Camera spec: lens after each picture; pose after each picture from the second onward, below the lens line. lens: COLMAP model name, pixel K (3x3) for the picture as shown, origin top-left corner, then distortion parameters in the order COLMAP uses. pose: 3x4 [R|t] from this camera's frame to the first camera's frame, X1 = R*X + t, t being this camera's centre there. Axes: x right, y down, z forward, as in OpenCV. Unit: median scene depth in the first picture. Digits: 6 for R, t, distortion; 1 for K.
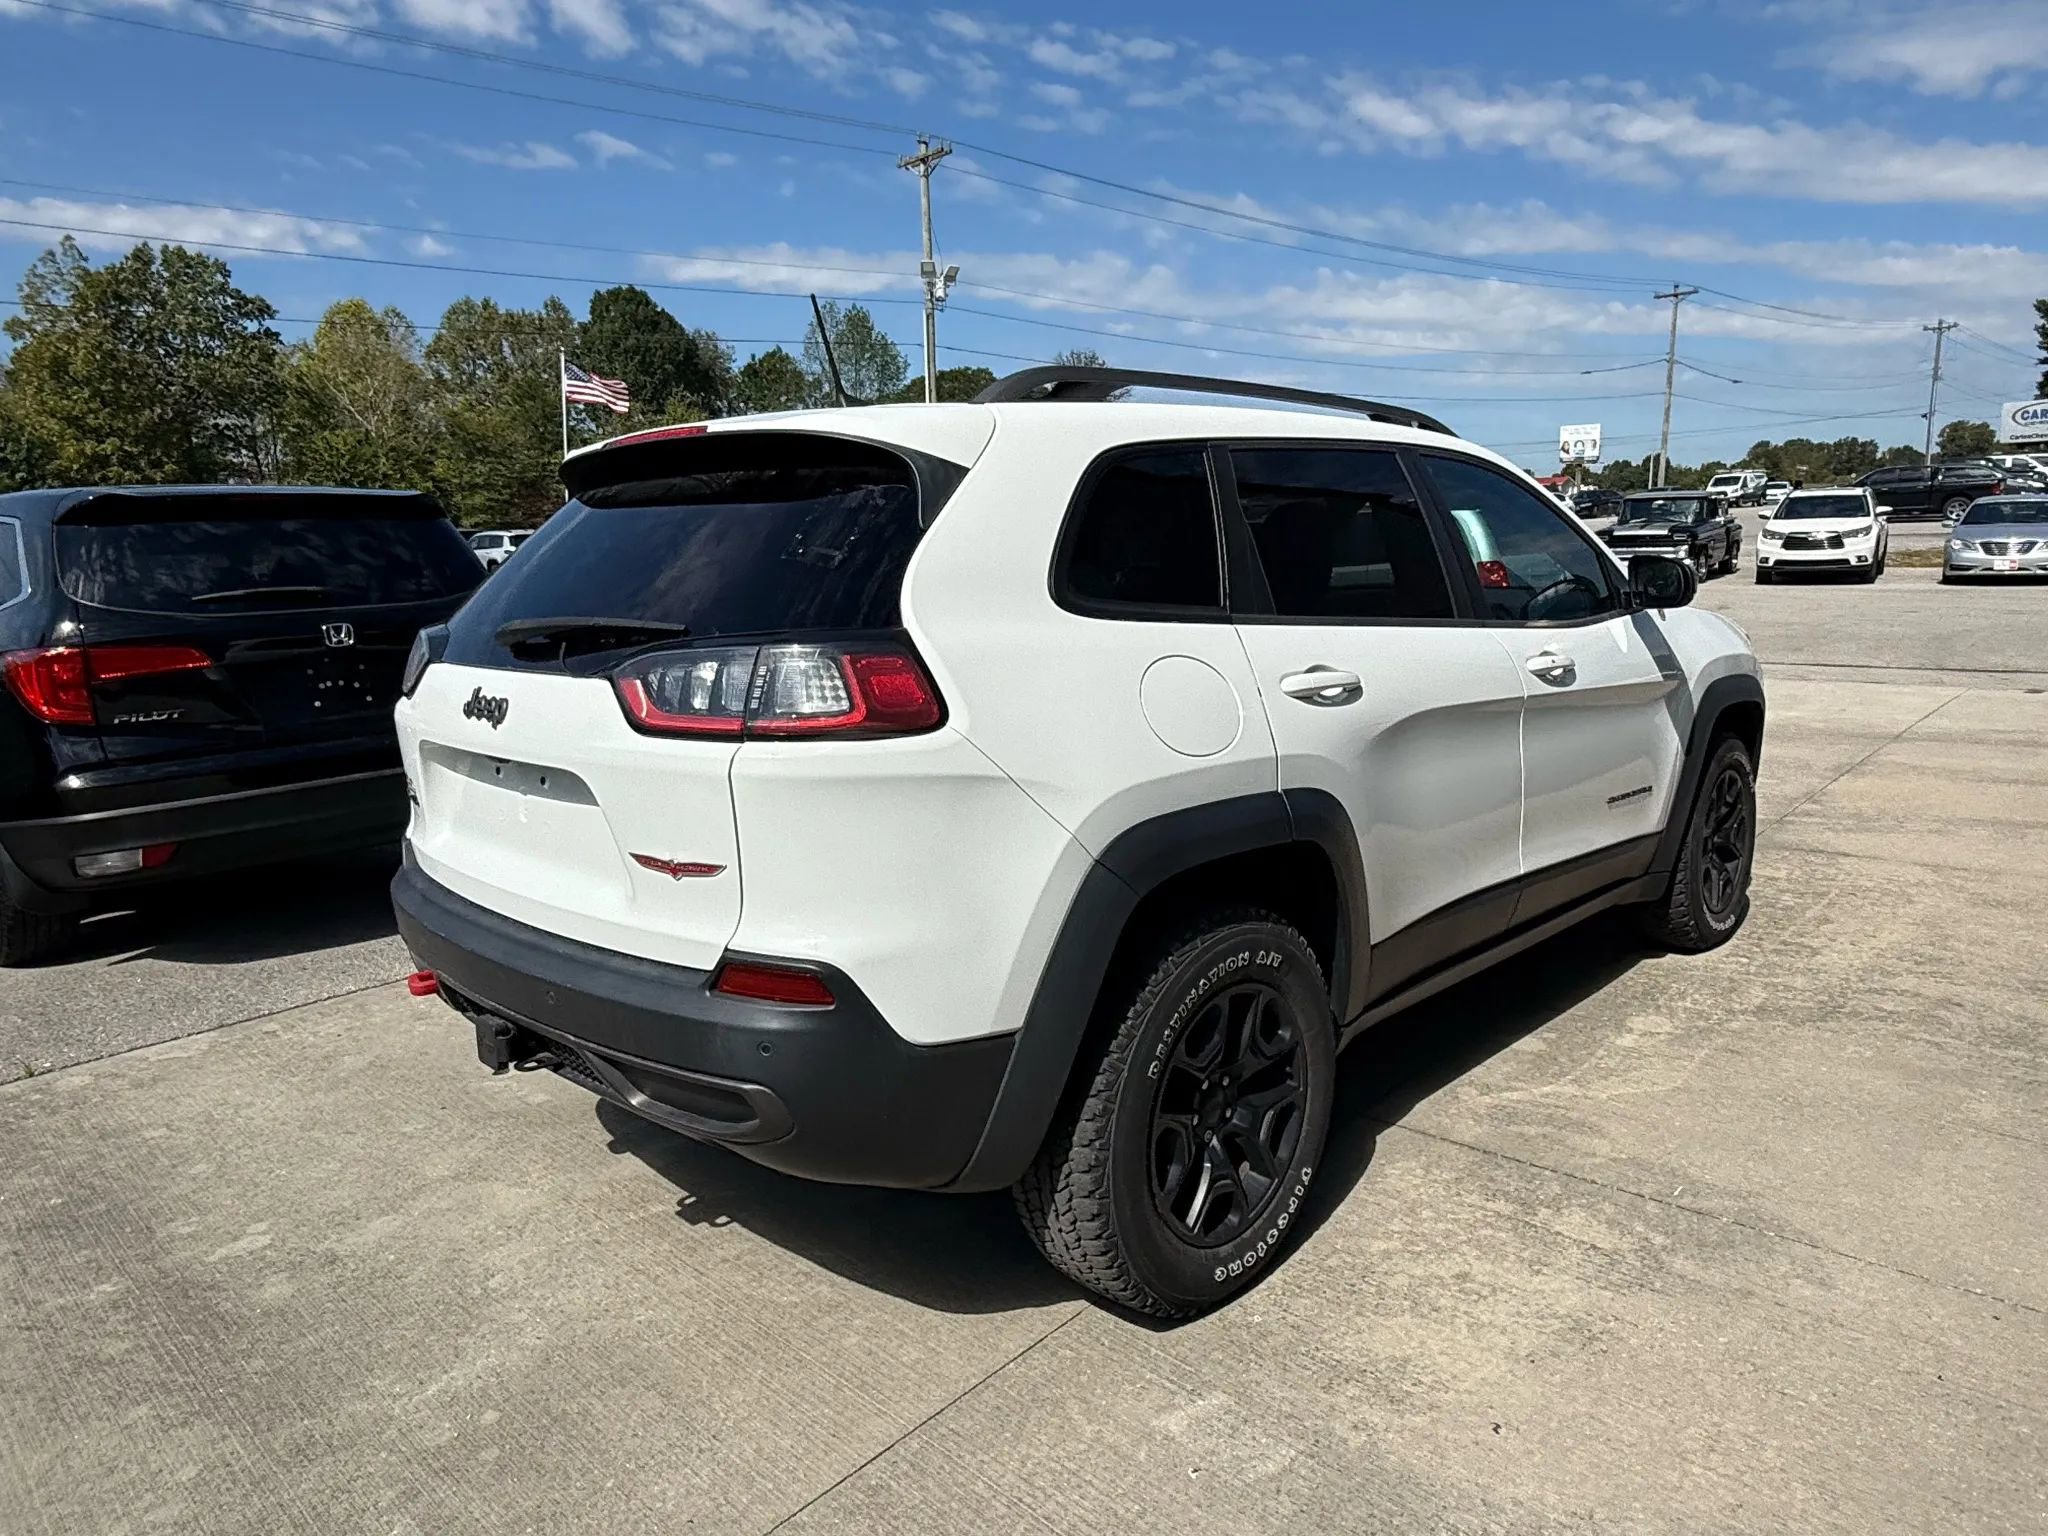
lens RADIAL K [[1311.6, 0, 1026.5], [0, 1311.6, 747.4], [0, 0, 1]] dist [-0.003065, 0.002918]
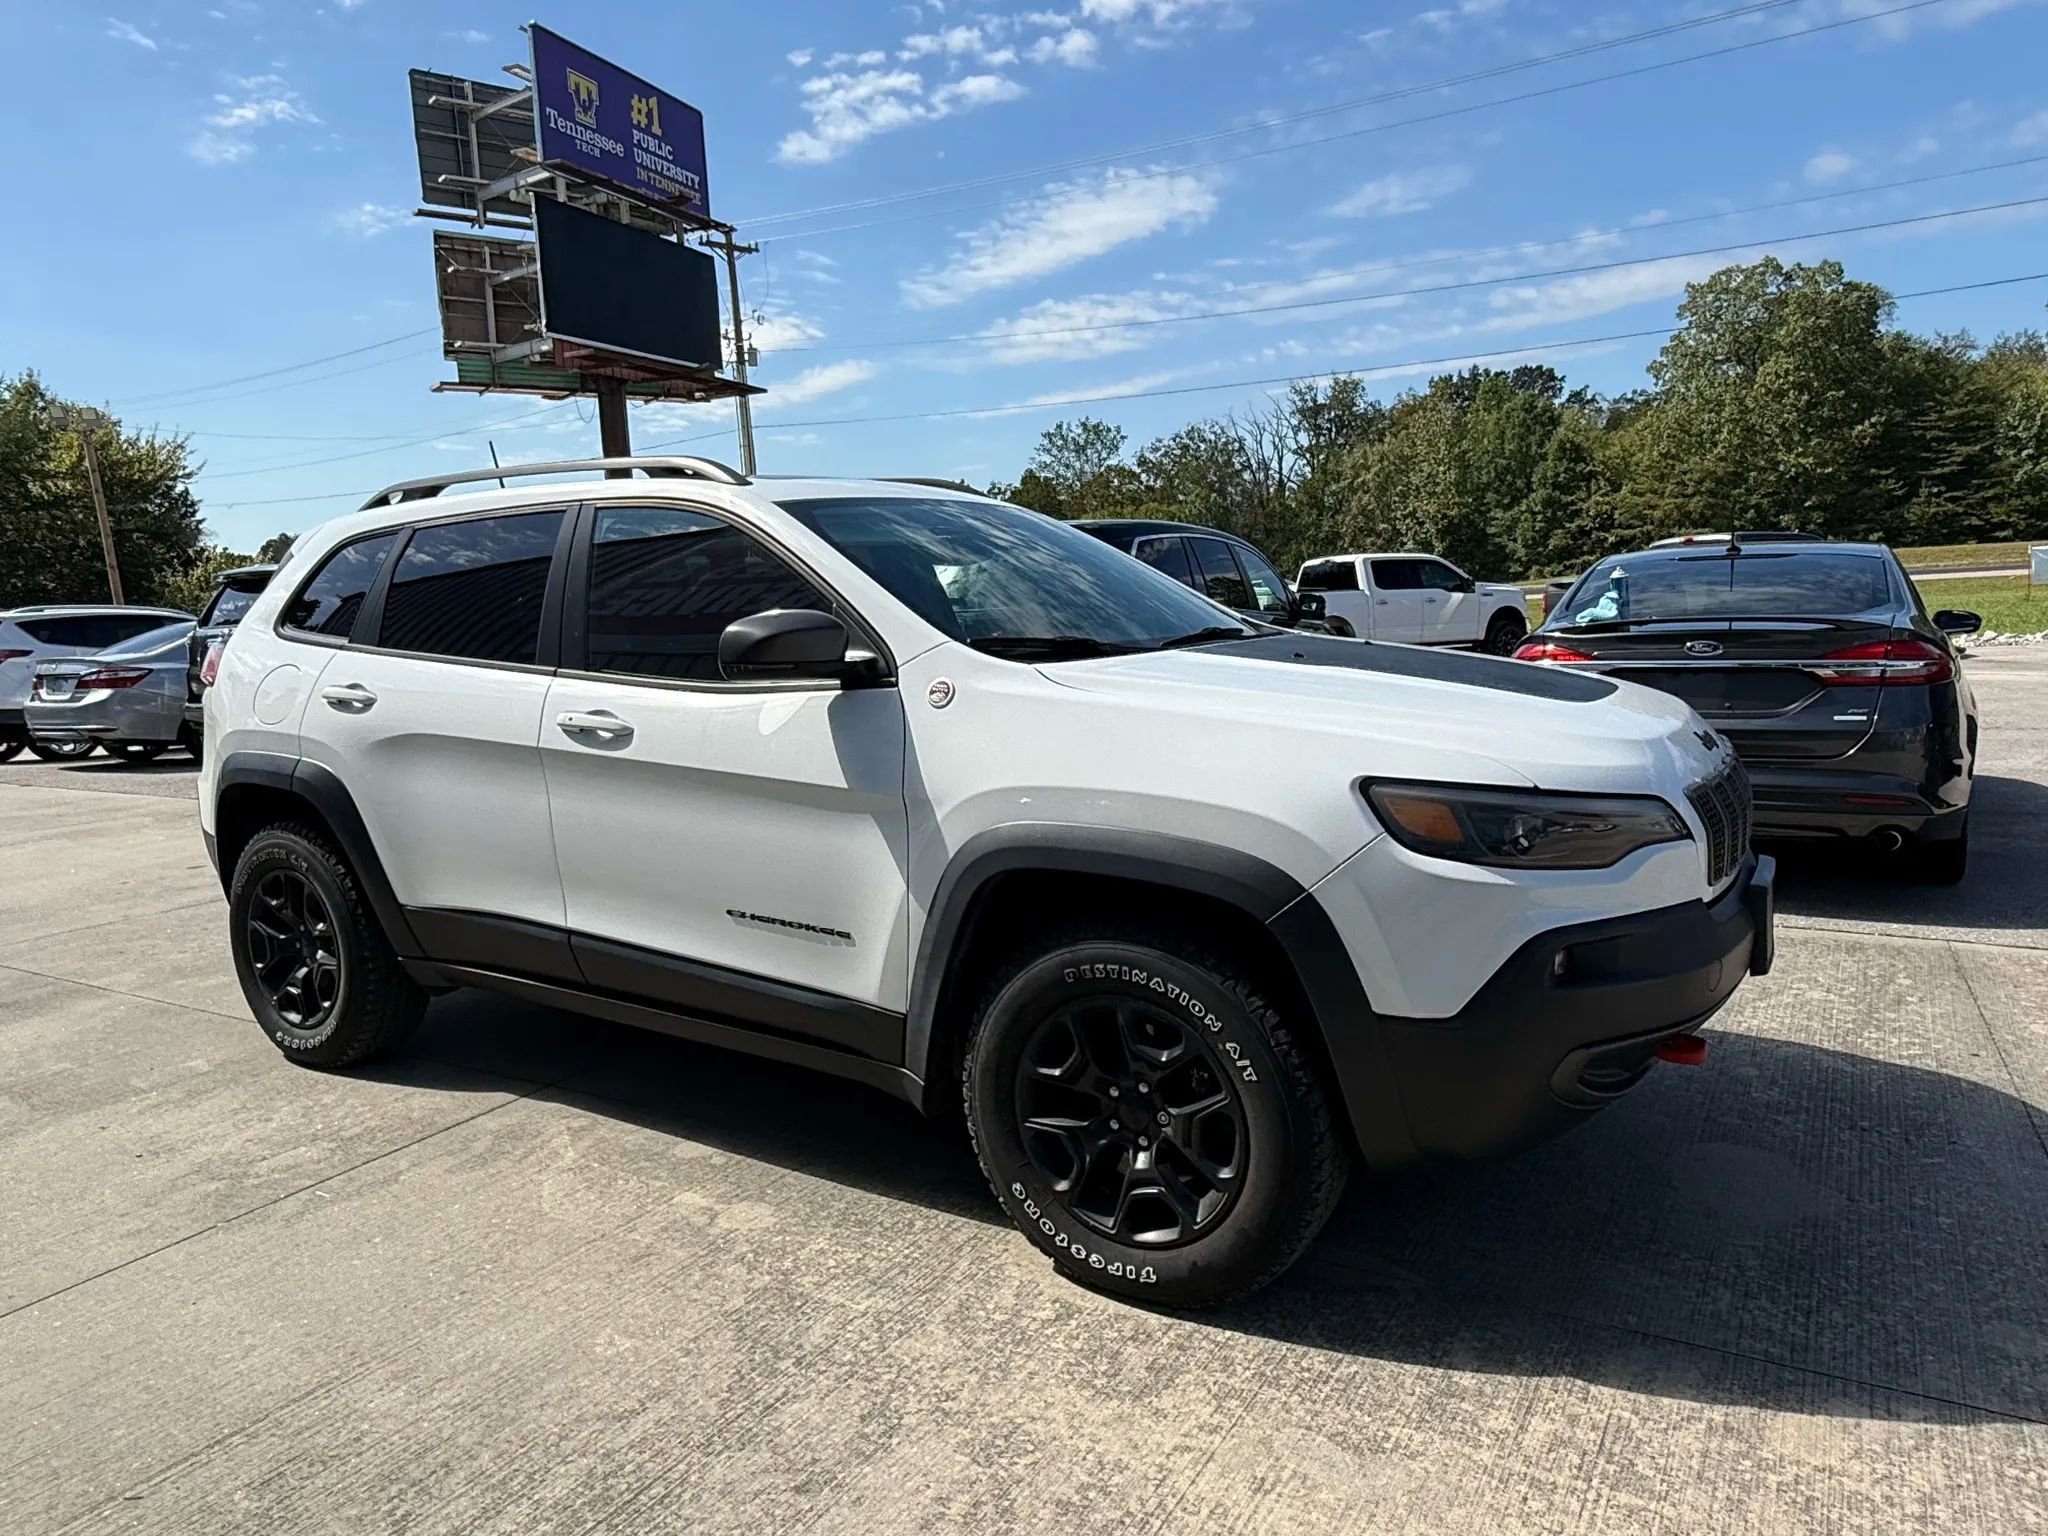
lens RADIAL K [[1296.3, 0, 1026.7], [0, 1296.3, 764.4], [0, 0, 1]] dist [0.000271, 0.000538]
pose [[0.223808, 0.154231, -0.962353, 1.378216], [-0.121645, 0.984099, 0.129426, -0.194039], [0.967012, 0.088099, 0.239010, 1.089306]]
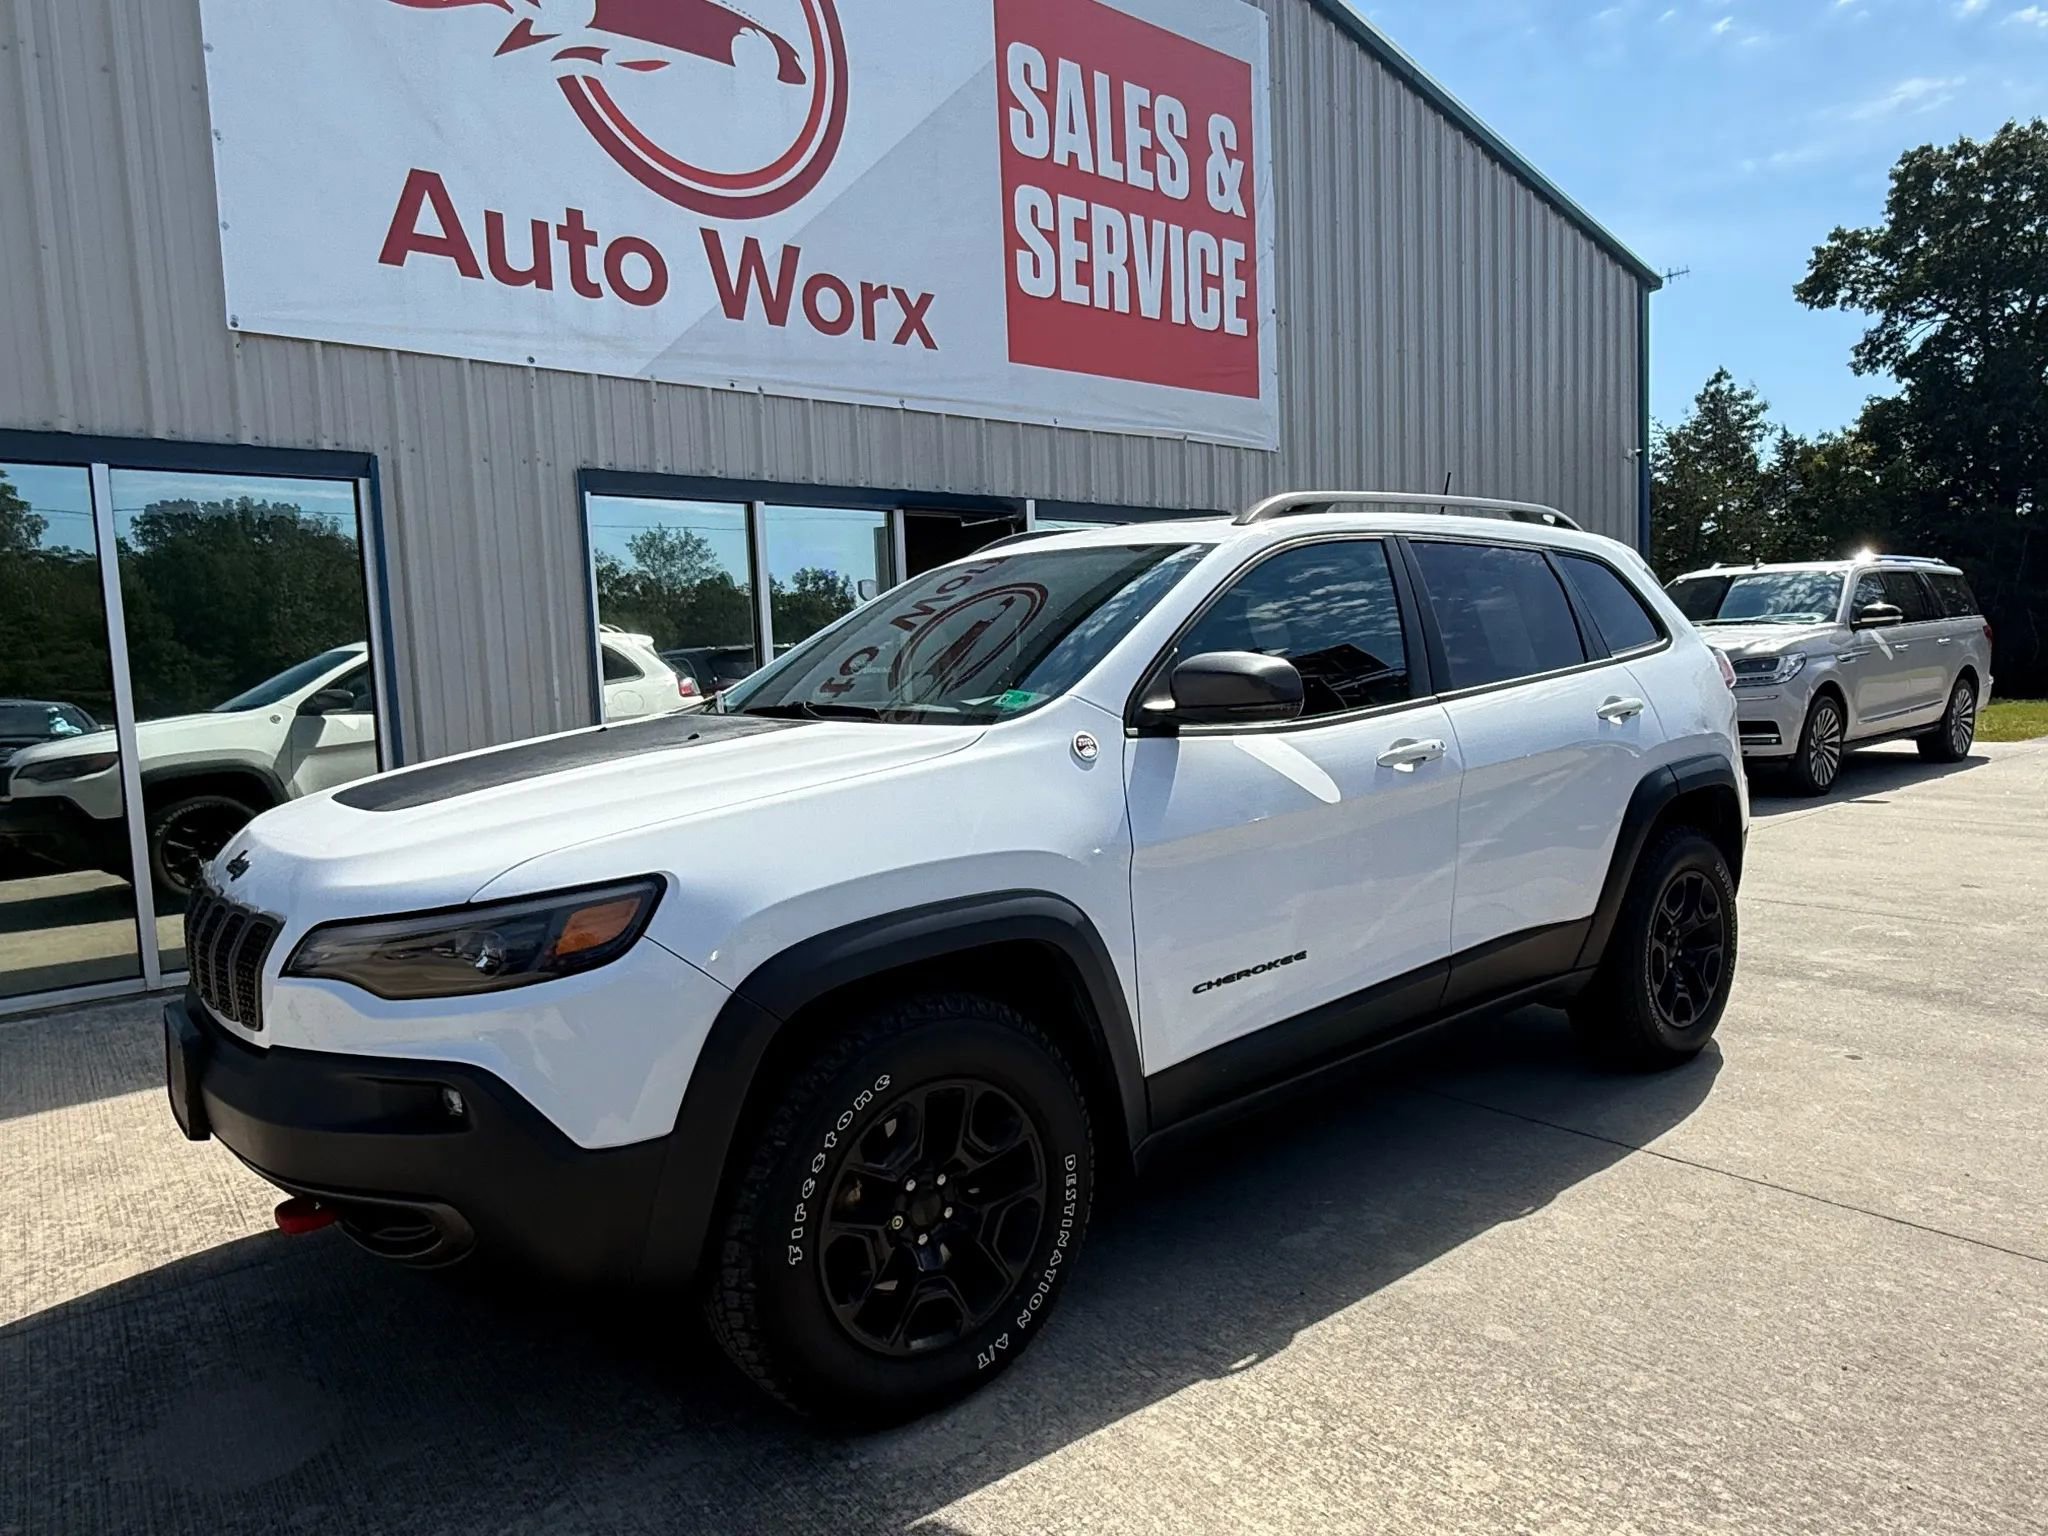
lens RADIAL K [[1296.3, 0, 1043.7], [0, 1296.3, 781.1], [0, 0, 1]] dist [0.000271, 0.000538]
pose [[-0.991559, 0.050638, 0.119355, 0.152173], [0.079189, 0.965448, 0.248271, -0.346254], [-0.102659, 0.255627, -0.961309, 2.334632]]
